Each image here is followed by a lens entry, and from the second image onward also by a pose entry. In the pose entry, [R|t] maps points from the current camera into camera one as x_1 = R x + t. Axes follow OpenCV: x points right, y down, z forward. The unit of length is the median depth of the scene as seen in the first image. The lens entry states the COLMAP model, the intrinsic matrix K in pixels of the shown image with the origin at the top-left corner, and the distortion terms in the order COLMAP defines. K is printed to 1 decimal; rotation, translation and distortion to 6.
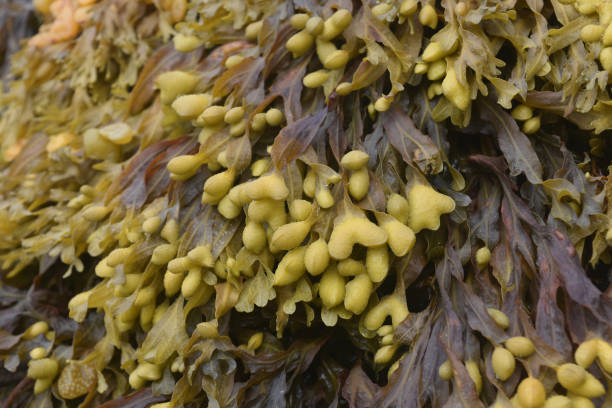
lens RADIAL K [[1340.9, 0, 306.0], [0, 1340.9, 204.0], [0, 0, 1]] dist [0.043714, 0.086466]
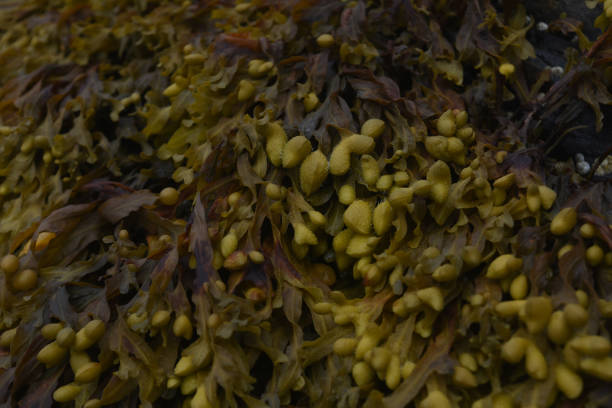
lens RADIAL K [[1340.9, 0, 306.0], [0, 1340.9, 204.0], [0, 0, 1]] dist [0.043714, 0.086466]
pose [[0.996168, -0.003362, 0.087393, 0.097295], [0.017361, 0.986975, -0.159934, -0.072413], [-0.085717, 0.160838, 0.983252, 0.023760]]
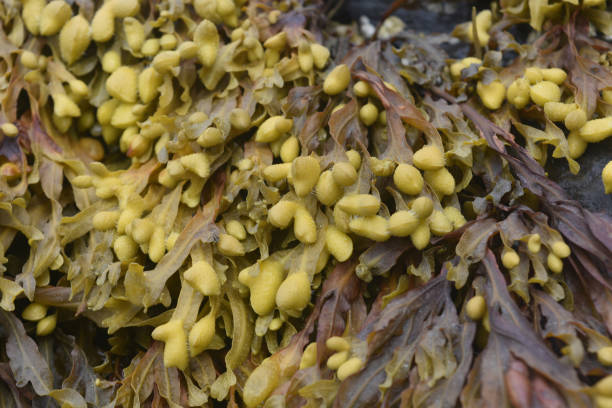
lens RADIAL K [[1340.9, 0, 306.0], [0, 1340.9, 204.0], [0, 0, 1]] dist [0.043714, 0.086466]
pose [[0.979480, -0.048448, 0.195633, 0.164876], [0.067463, 0.993496, -0.091735, -0.044685], [-0.189916, 0.103051, 0.976377, 0.083523]]
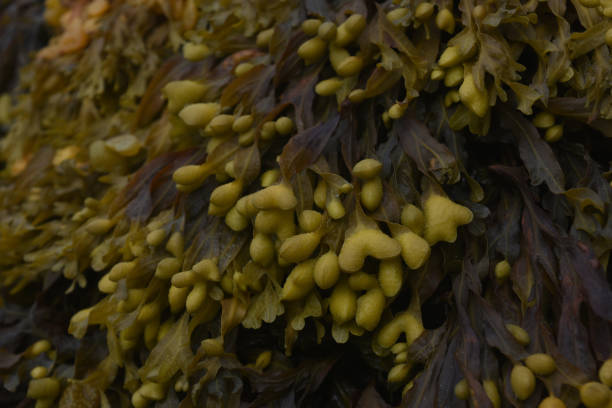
lens RADIAL K [[1340.9, 0, 306.0], [0, 1340.9, 204.0], [0, 0, 1]] dist [0.043714, 0.086466]
pose [[0.999676, 0.000925, -0.025429, 0.016471], [-0.001612, 0.999633, -0.027027, 0.017356], [0.025395, 0.027060, 0.999311, 0.044528]]
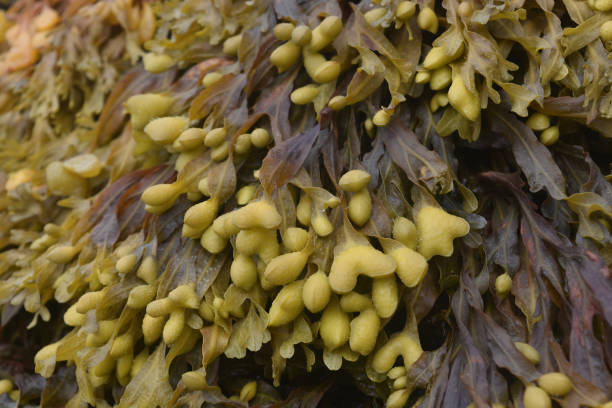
lens RADIAL K [[1340.9, 0, 306.0], [0, 1340.9, 204.0], [0, 0, 1]] dist [0.043714, 0.086466]
pose [[0.999010, -0.037047, 0.024628, -0.017164], [0.038000, 0.998499, -0.039440, 0.015638], [-0.023130, 0.040336, 0.998918, 0.113168]]
